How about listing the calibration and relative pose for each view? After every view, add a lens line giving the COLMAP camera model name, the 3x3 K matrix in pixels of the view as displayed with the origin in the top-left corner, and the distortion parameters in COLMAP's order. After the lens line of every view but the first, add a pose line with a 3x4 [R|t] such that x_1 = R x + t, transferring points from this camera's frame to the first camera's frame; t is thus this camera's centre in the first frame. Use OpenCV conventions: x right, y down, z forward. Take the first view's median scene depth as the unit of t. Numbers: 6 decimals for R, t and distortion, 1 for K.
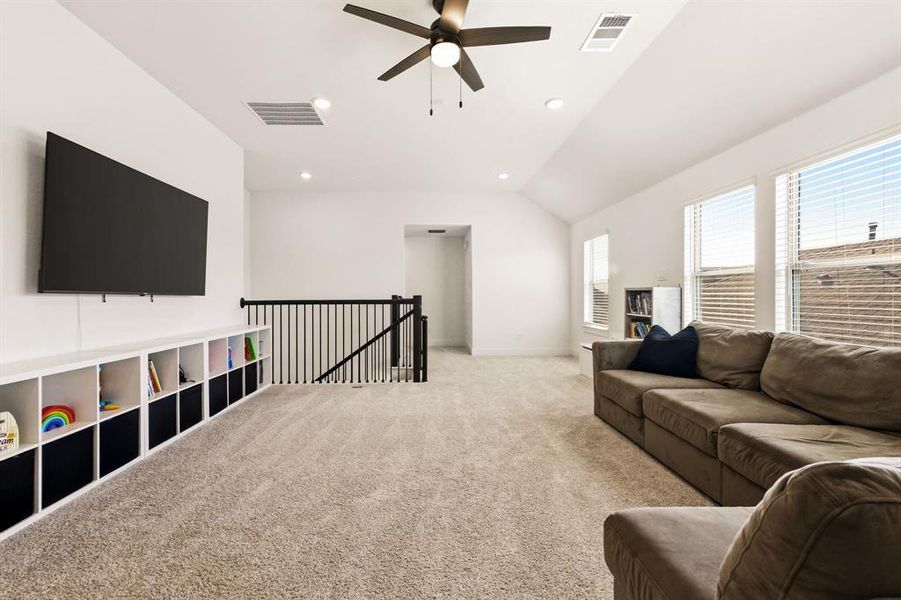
lens RADIAL K [[393.1, 0, 447.3], [0, 393.1, 293.2], [0, 0, 1]] dist [-0.000083, 0.000068]
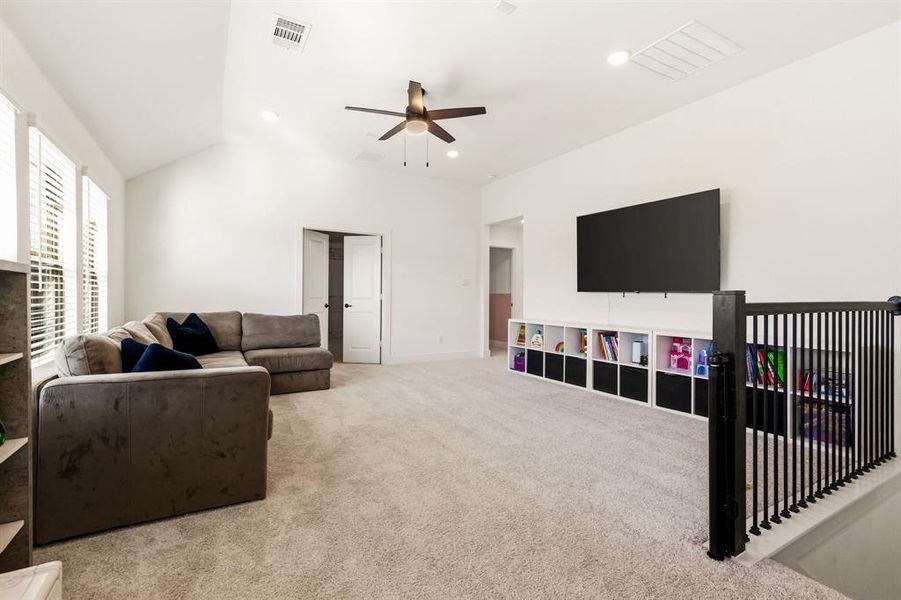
lens RADIAL K [[393.1, 0, 447.3], [0, 393.1, 293.2], [0, 0, 1]] dist [-0.000083, 0.000068]
pose [[-0.890366, -0.005839, -0.455208, 0.493236], [-0.004238, 0.999981, -0.004538, 0.019050], [0.455226, -0.002111, -0.890373, 2.133122]]
